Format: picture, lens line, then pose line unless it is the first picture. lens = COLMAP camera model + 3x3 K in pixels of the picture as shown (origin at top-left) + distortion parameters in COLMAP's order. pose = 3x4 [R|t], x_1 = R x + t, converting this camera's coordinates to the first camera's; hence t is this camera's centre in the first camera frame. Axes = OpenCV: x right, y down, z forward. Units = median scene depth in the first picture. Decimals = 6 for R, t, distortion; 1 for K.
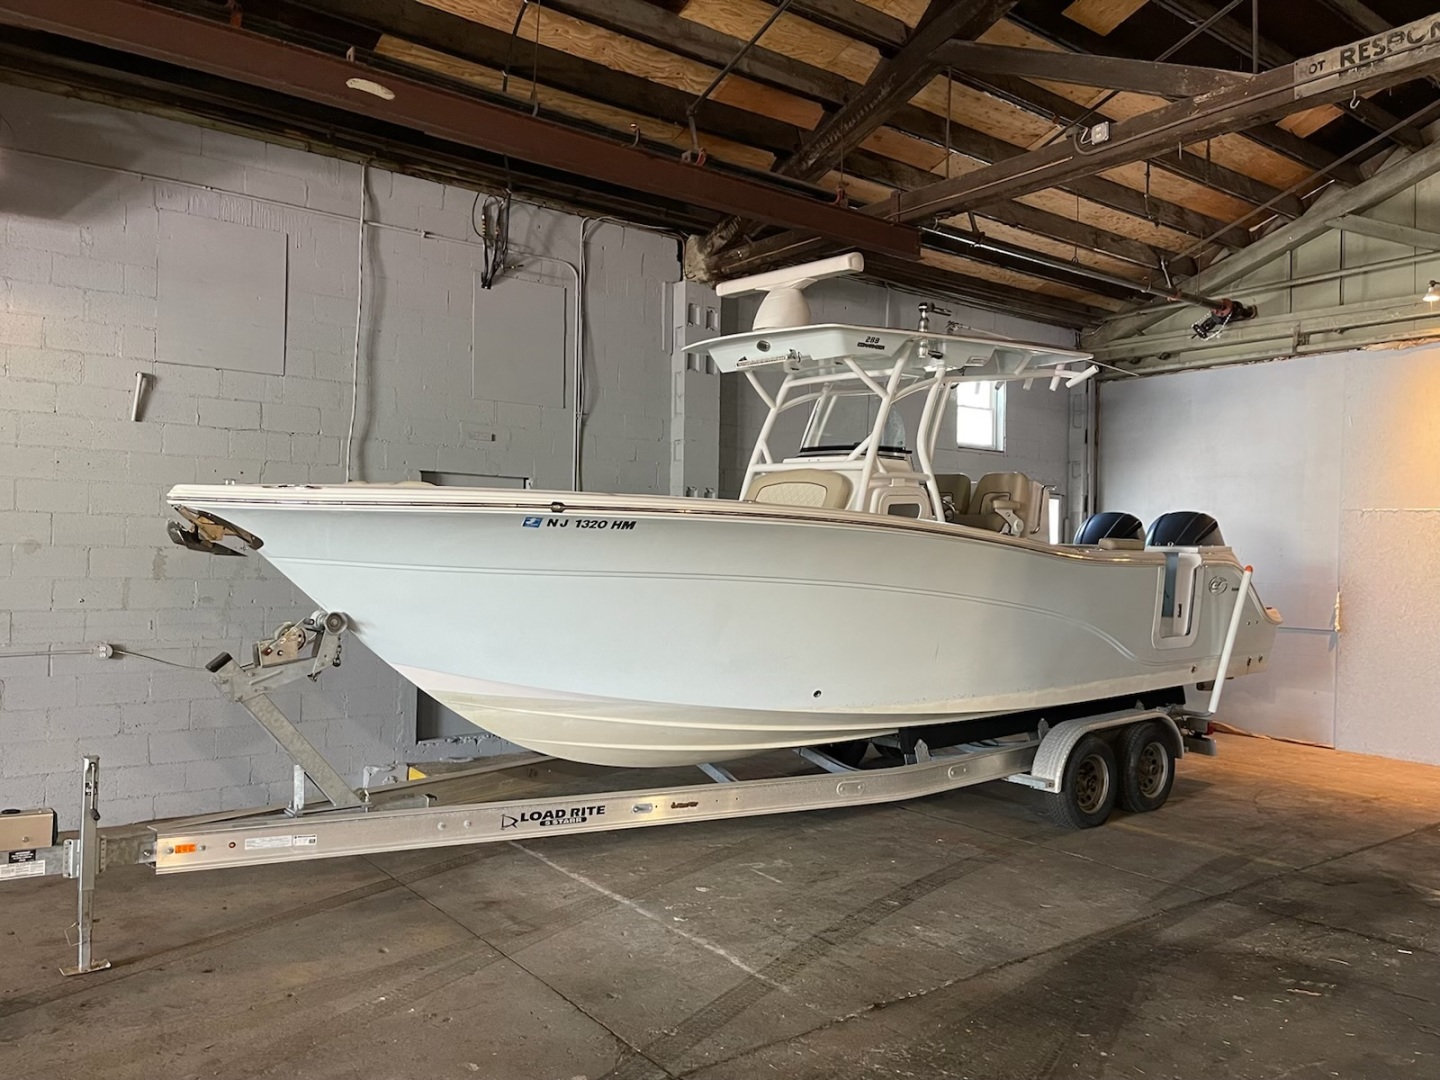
lens RADIAL K [[1083.8, 0, 711.5], [0, 1083.8, 539.2], [0, 0, 1]] dist [0.074769, -0.093712]
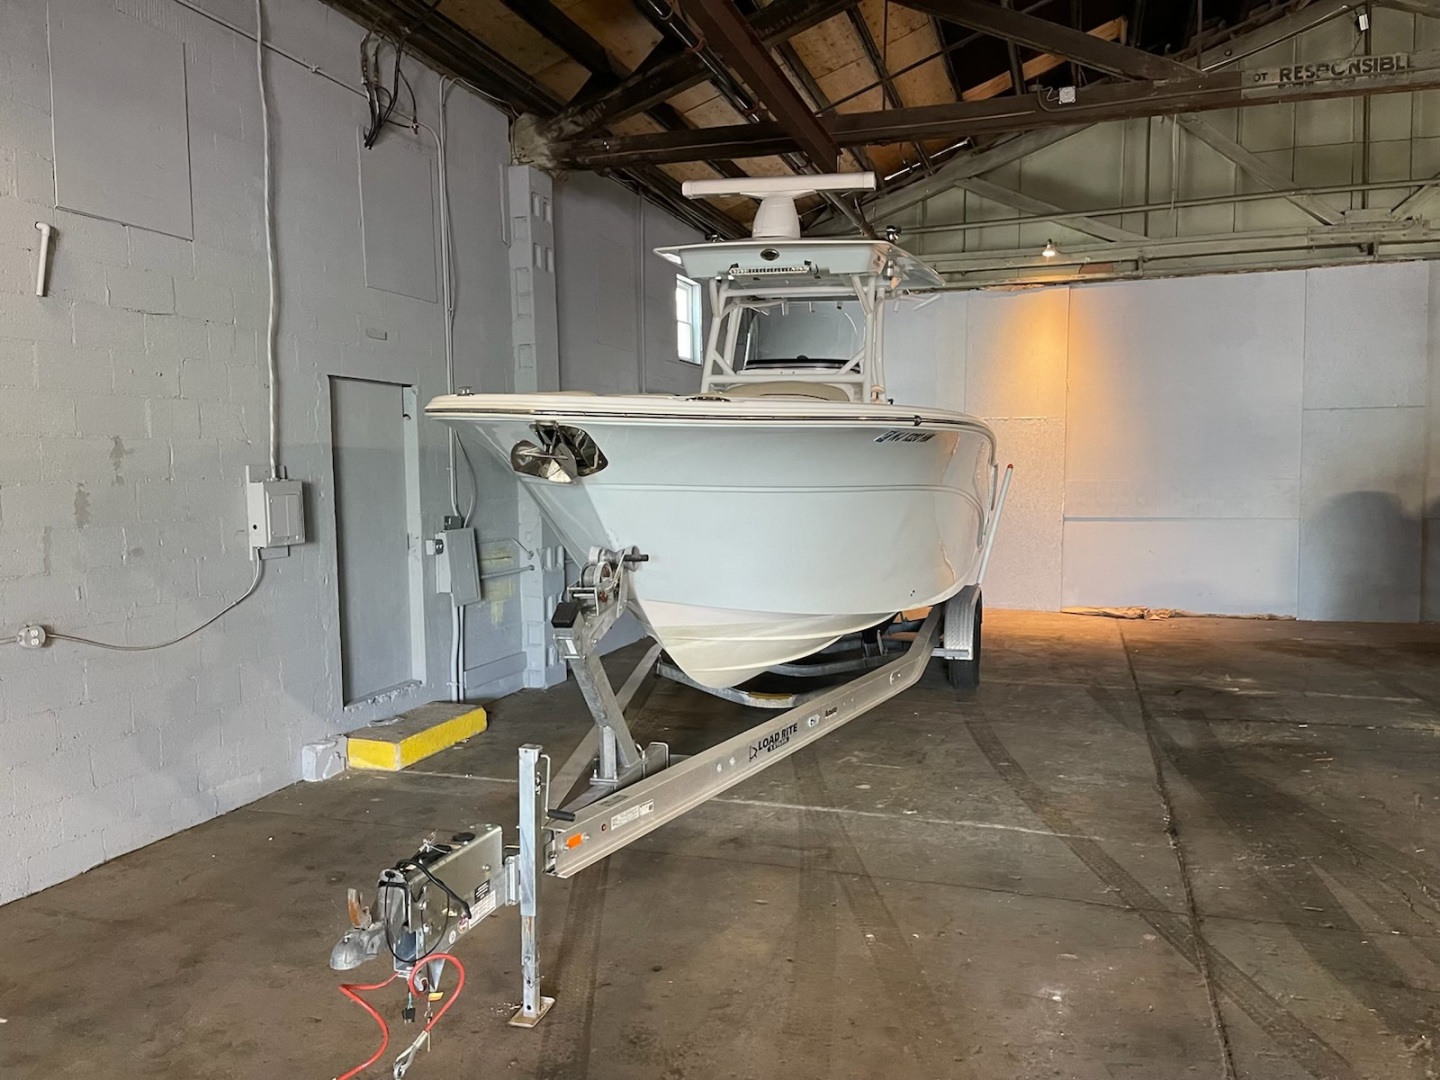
lens RADIAL K [[1085.6, 0, 719.0], [0, 1085.6, 550.3], [0, 0, 1]] dist [0.068926, -0.089714]
pose [[0.818775, -0.074358, 0.569279, -0.635402], [0.021769, 0.994885, 0.098639, -0.010234], [-0.573702, -0.068370, 0.816205, 0.217852]]
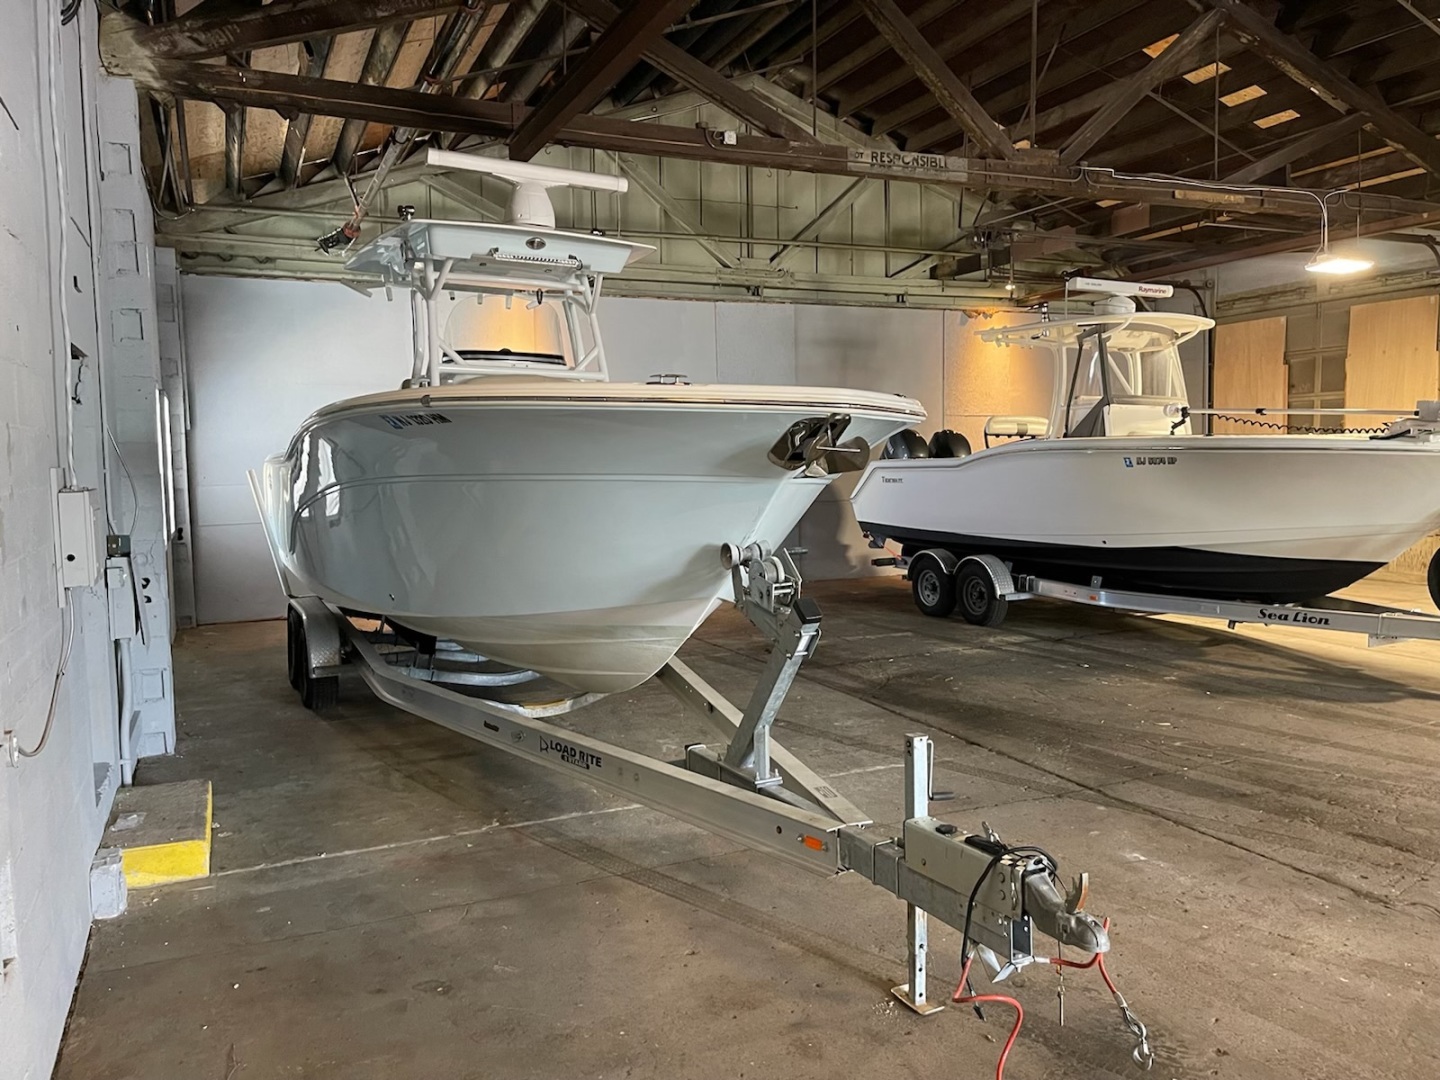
lens RADIAL K [[1088.5, 0, 736.2], [0, 1088.5, 533.3], [0, 0, 1]] dist [0.071829, -0.103699]
pose [[0.204873, -0.095486, 0.974120, -0.963952], [0.011824, 0.995399, 0.095085, -0.016399], [-0.978717, -0.007963, 0.205059, 0.695825]]
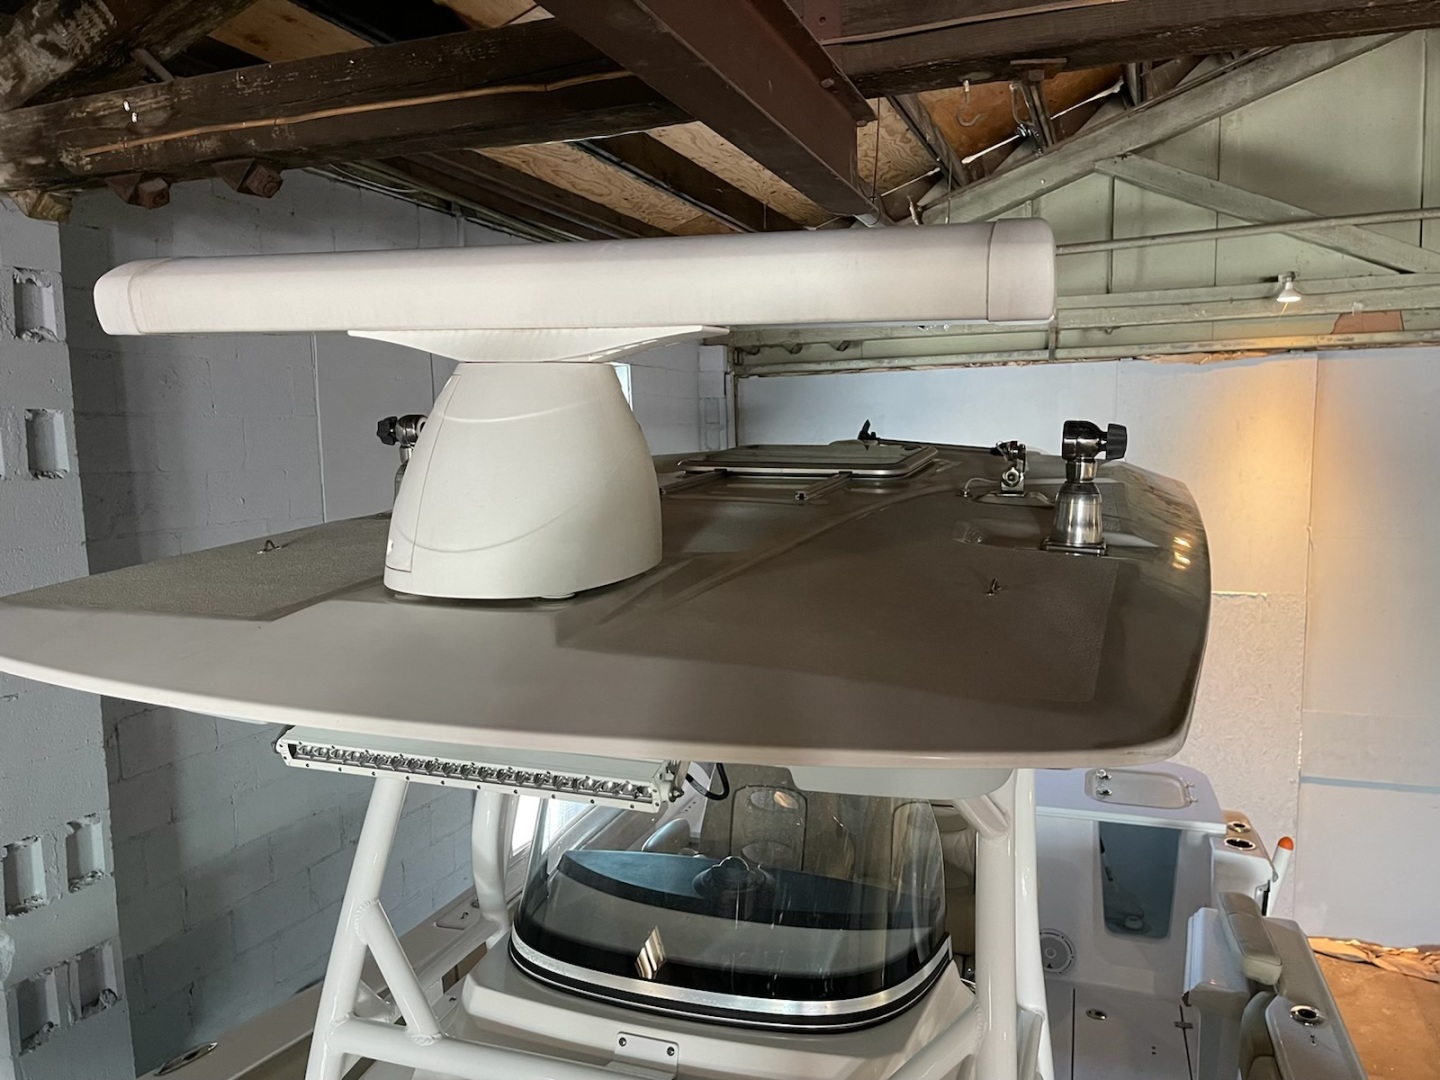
lens RADIAL K [[1085.6, 0, 719.0], [0, 1085.6, 550.3], [0, 0, 1]] dist [0.068926, -0.089714]
pose [[0.844813, -0.097029, 0.526190, -0.011066], [0.038730, 0.991930, 0.120729, -0.242092], [-0.533658, -0.081614, 0.841753, 0.910583]]
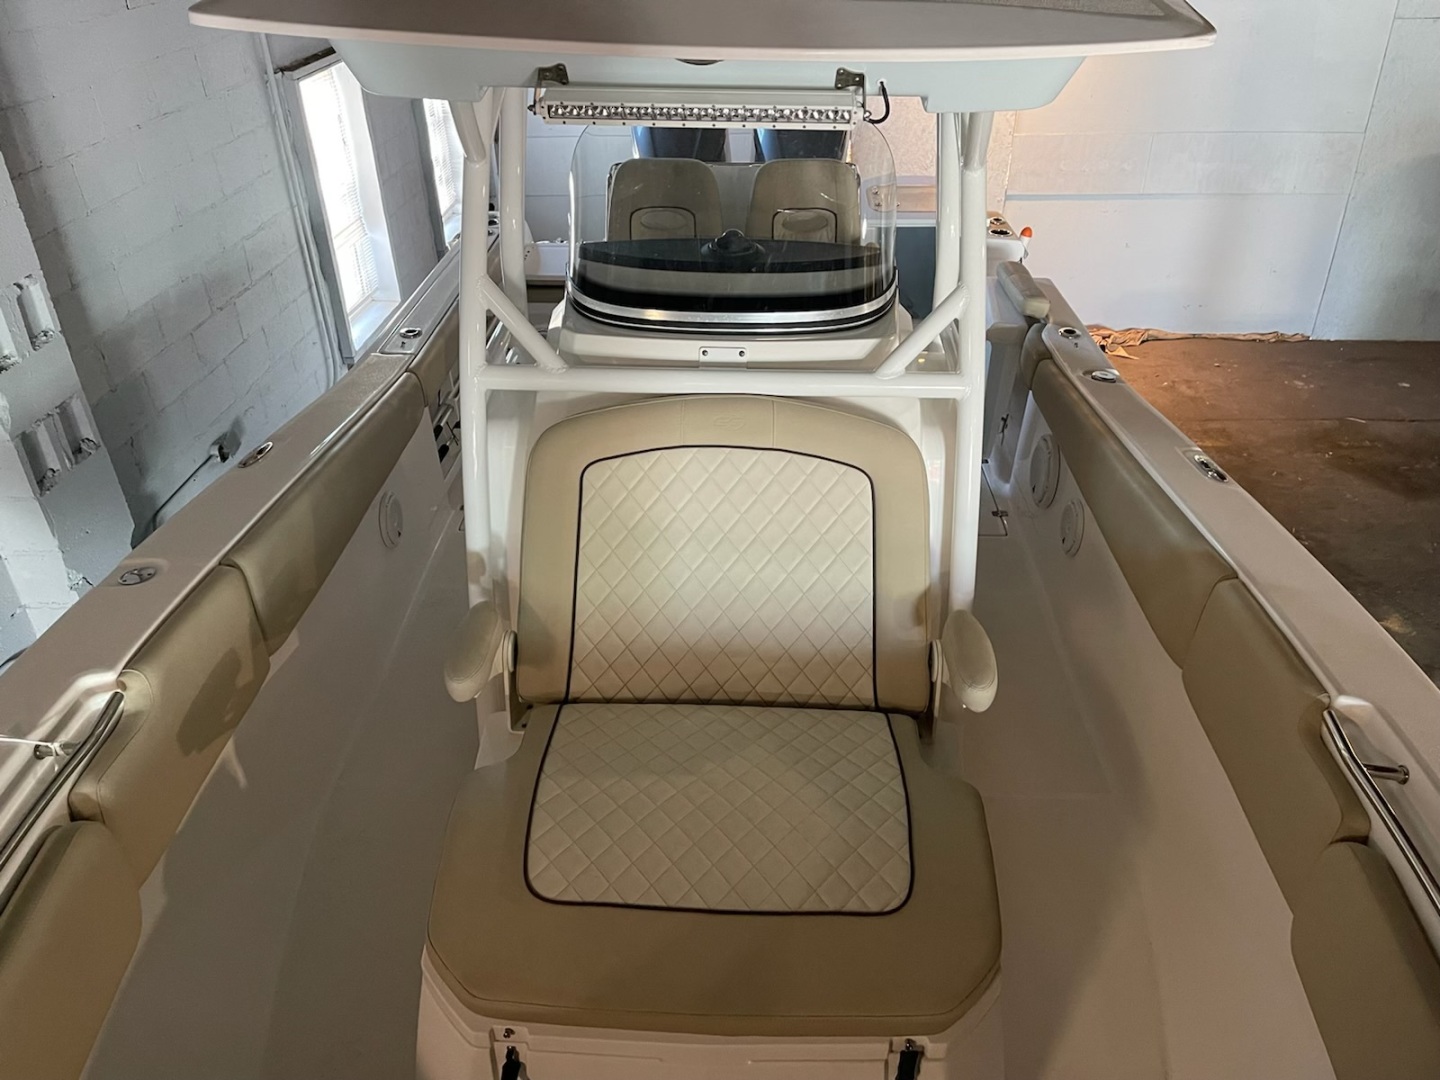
lens RADIAL K [[1085.6, 0, 719.0], [0, 1085.6, 550.3], [0, 0, 1]] dist [0.068926, -0.089714]
pose [[0.650750, -0.437598, 0.620510, -0.166566], [0.028438, 0.830695, 0.556001, -0.241348], [-0.758759, -0.344171, 0.553020, 0.907274]]
